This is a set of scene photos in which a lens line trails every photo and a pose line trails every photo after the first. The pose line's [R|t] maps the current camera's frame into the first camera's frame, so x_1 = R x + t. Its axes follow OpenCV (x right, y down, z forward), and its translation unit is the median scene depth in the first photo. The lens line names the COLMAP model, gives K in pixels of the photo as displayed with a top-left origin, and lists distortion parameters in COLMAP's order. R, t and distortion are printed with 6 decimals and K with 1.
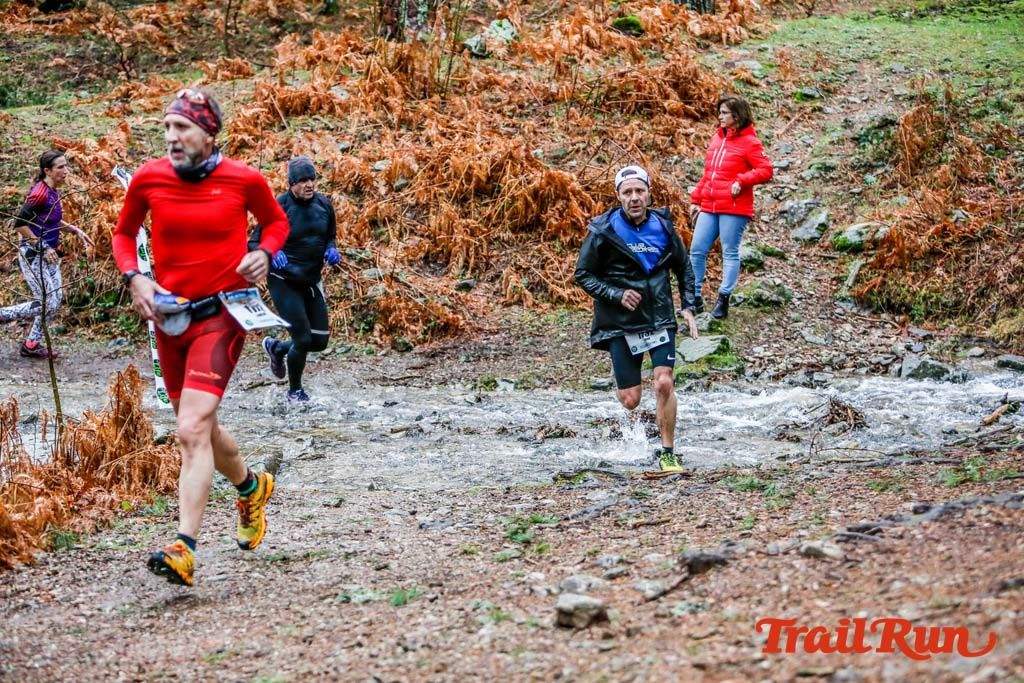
lens RADIAL K [[2483.4, 0, 543.8], [0, 2483.4, 366.1], [0, 0, 1]] dist [-0.245119, 0.593834]
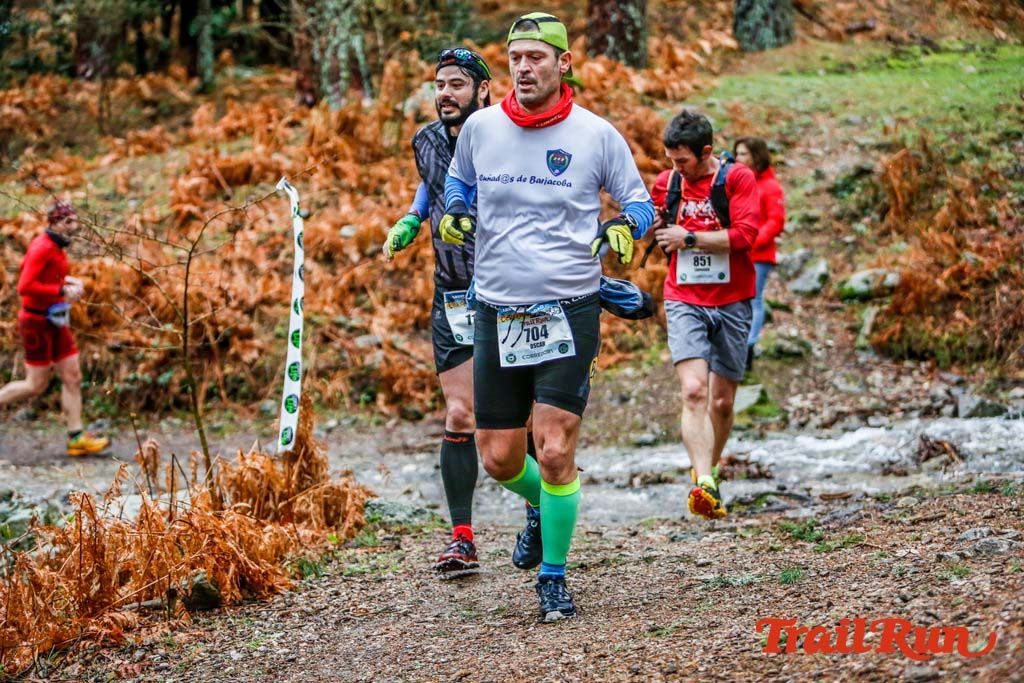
lens RADIAL K [[2663.3, 0, 506.5], [0, 2663.3, 341.7], [0, 0, 1]] dist [-0.130808, -0.271035]
pose [[0.993809, -0.040217, 0.103570, -0.116876], [0.046993, 0.996853, -0.063837, 0.028273], [-0.100677, 0.068309, 0.992571, 0.002829]]
